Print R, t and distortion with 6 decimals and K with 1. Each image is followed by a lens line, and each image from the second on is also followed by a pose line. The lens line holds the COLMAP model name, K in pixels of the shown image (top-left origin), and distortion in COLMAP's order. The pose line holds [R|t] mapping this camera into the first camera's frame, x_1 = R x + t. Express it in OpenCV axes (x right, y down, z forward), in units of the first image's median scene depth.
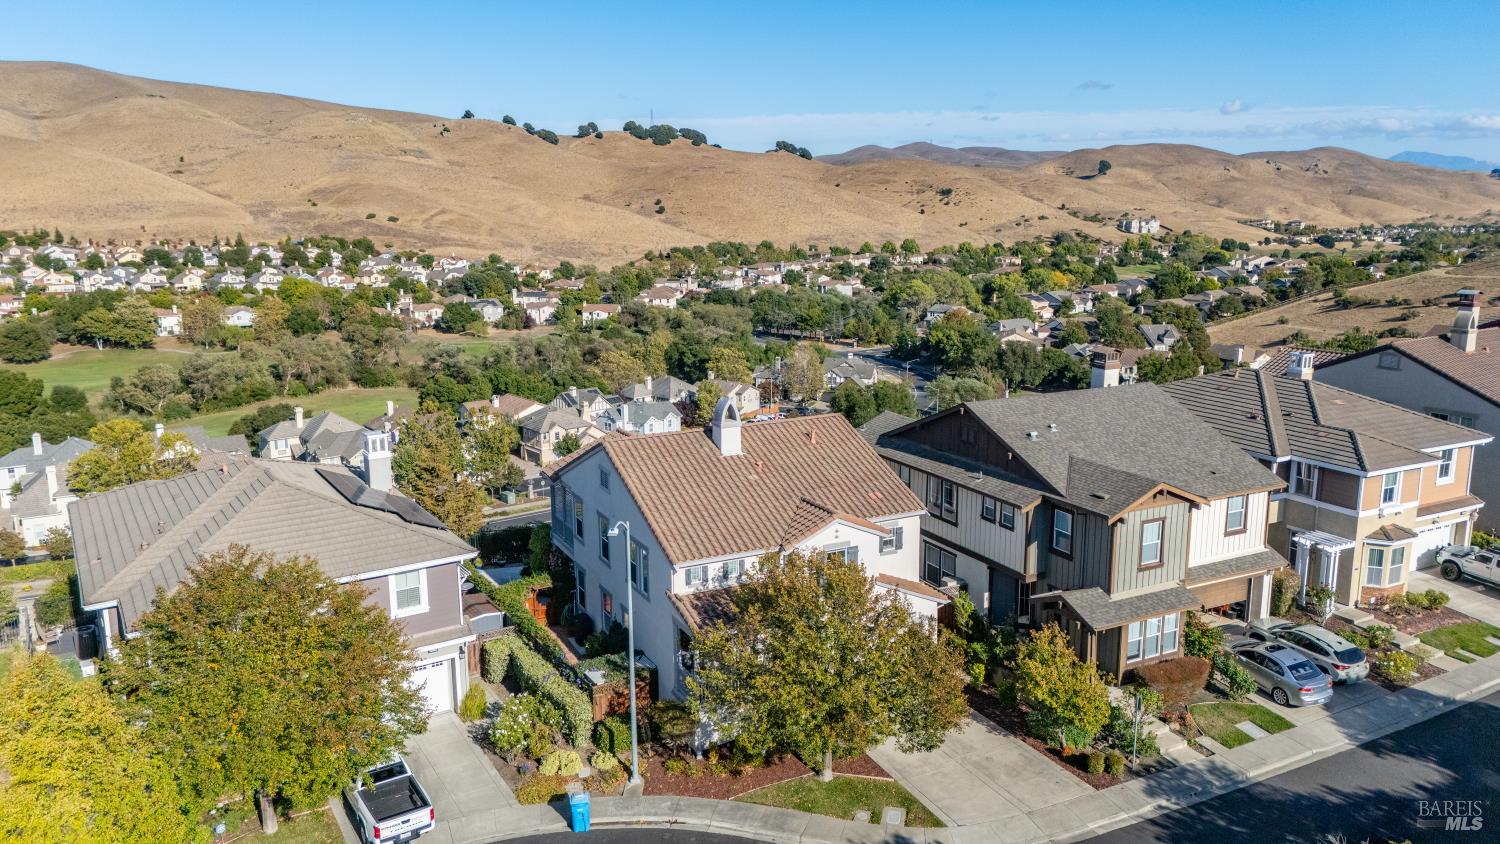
lens RADIAL K [[1098.3, 0, 750.0], [0, 1098.3, 422.0], [0, 0, 1]] dist [0.087793, -0.094955]
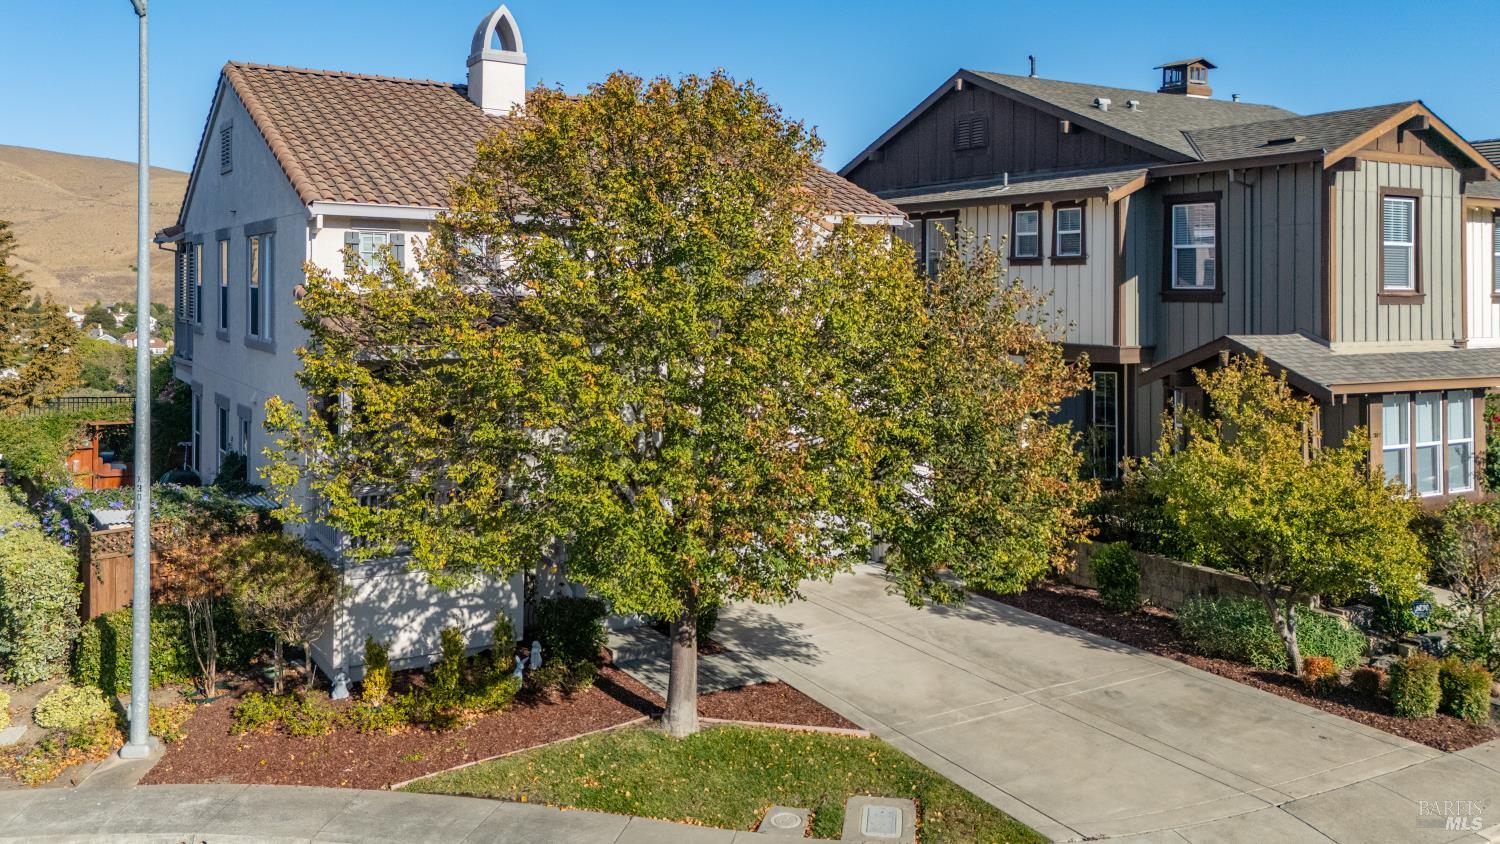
lens RADIAL K [[1229.7, 0, 697.5], [0, 1229.7, 275.2], [0, 0, 1]] dist [0.042729, 0.001597]
pose [[0.998857, 0.011436, 0.046408, 0.004936], [-0.001328, 0.977222, -0.212213, 0.024062], [-0.047778, 0.211909, 0.976121, 0.053208]]
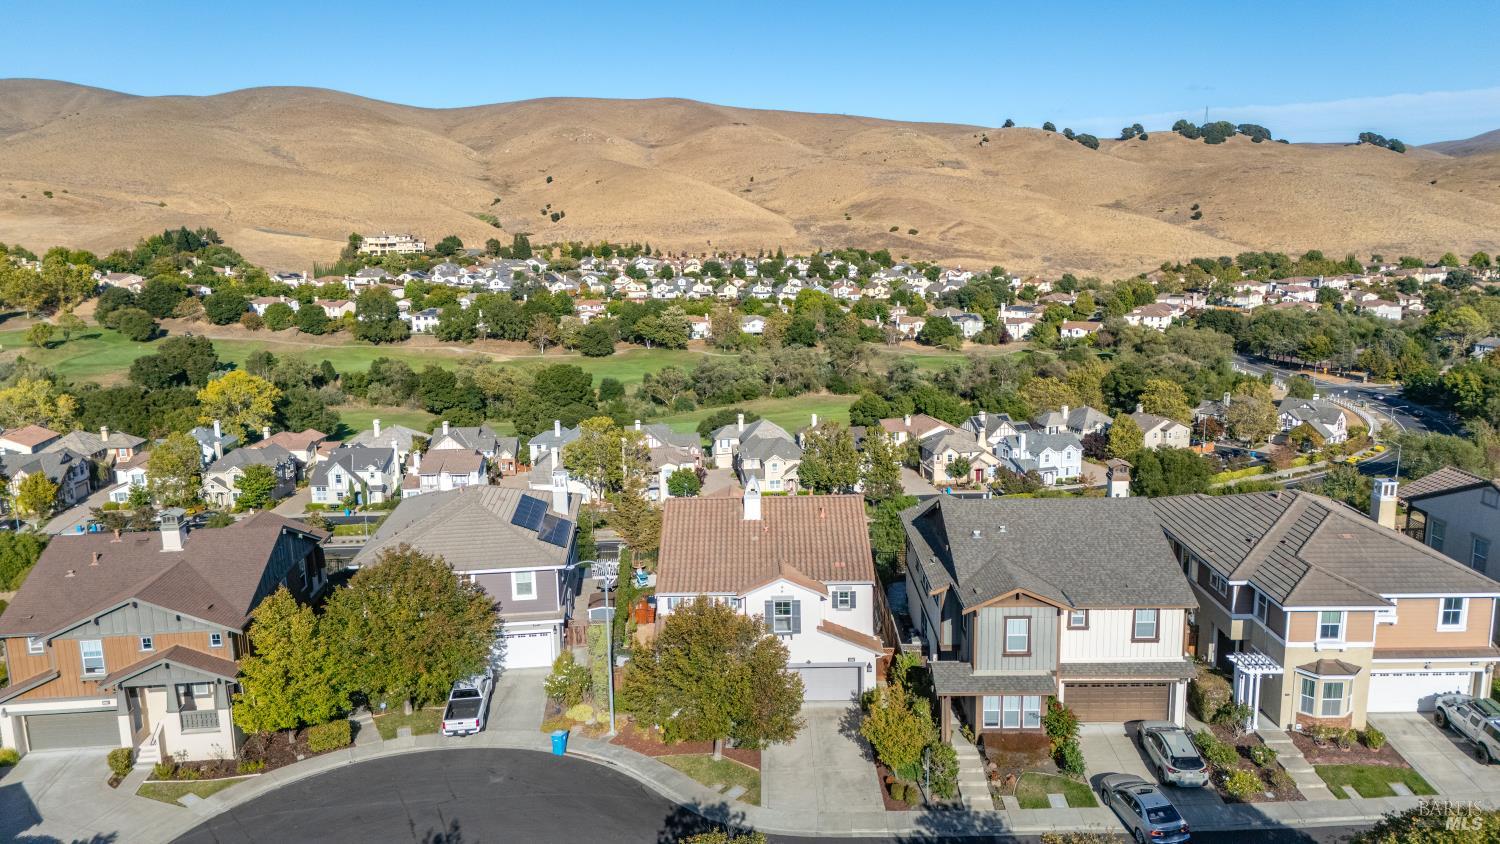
lens RADIAL K [[1098.3, 0, 750.0], [0, 1098.3, 422.0], [0, 0, 1]] dist [0.087793, -0.094955]
pose [[0.884910, 0.080893, -0.458683, 0.066747], [-0.080674, 0.996538, 0.020110, -0.013180], [0.458722, 0.019209, 0.888372, -0.023701]]
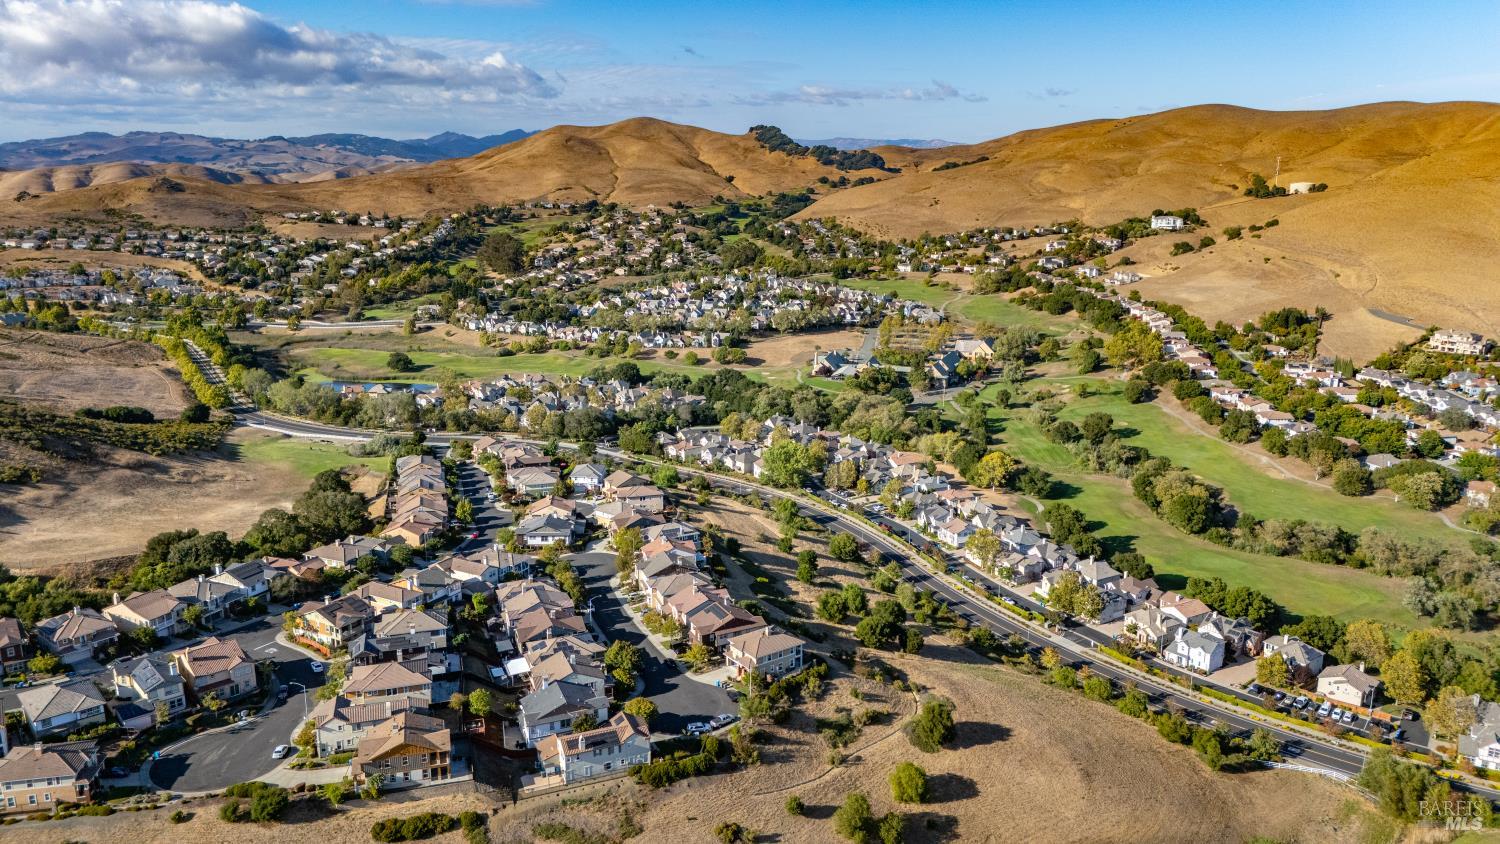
lens RADIAL K [[1098.3, 0, 750.0], [0, 1098.3, 422.0], [0, 0, 1]] dist [0.087793, -0.094955]
pose [[-0.145638, 0.236888, -0.960559, 0.728831], [-0.194954, 0.945002, 0.262610, -0.299193], [0.969939, 0.225511, -0.091446, 0.221178]]
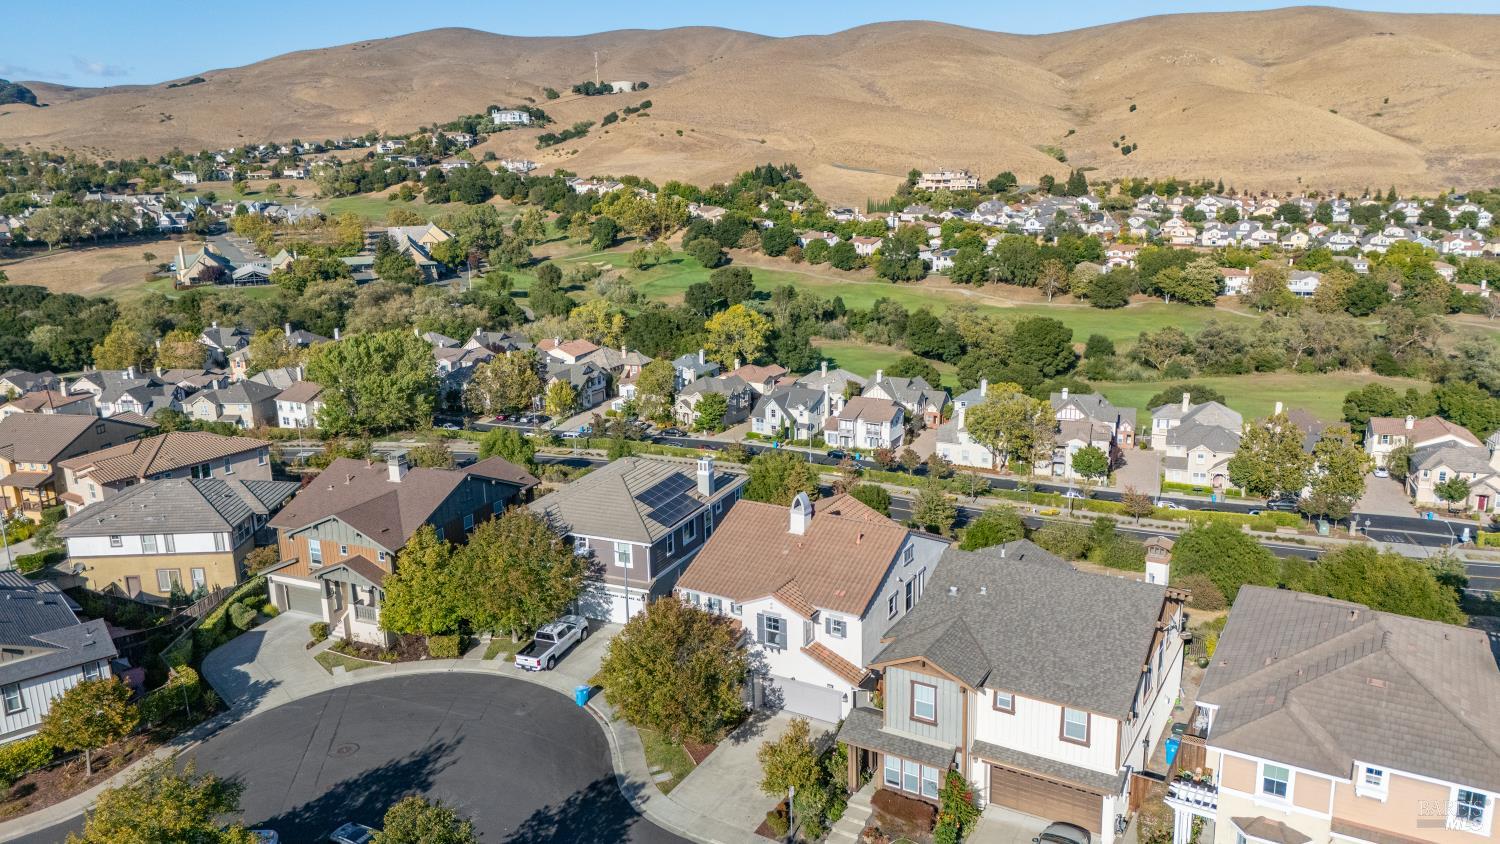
lens RADIAL K [[1114.3, 0, 750.0], [0, 1114.3, 422.0], [0, 0, 1]] dist [0.089180, -0.084764]
pose [[0.532945, 0.202072, -0.821667, 0.124381], [-0.152596, 0.978097, 0.141566, -0.034331], [0.832276, 0.049937, 0.552107, 0.016356]]
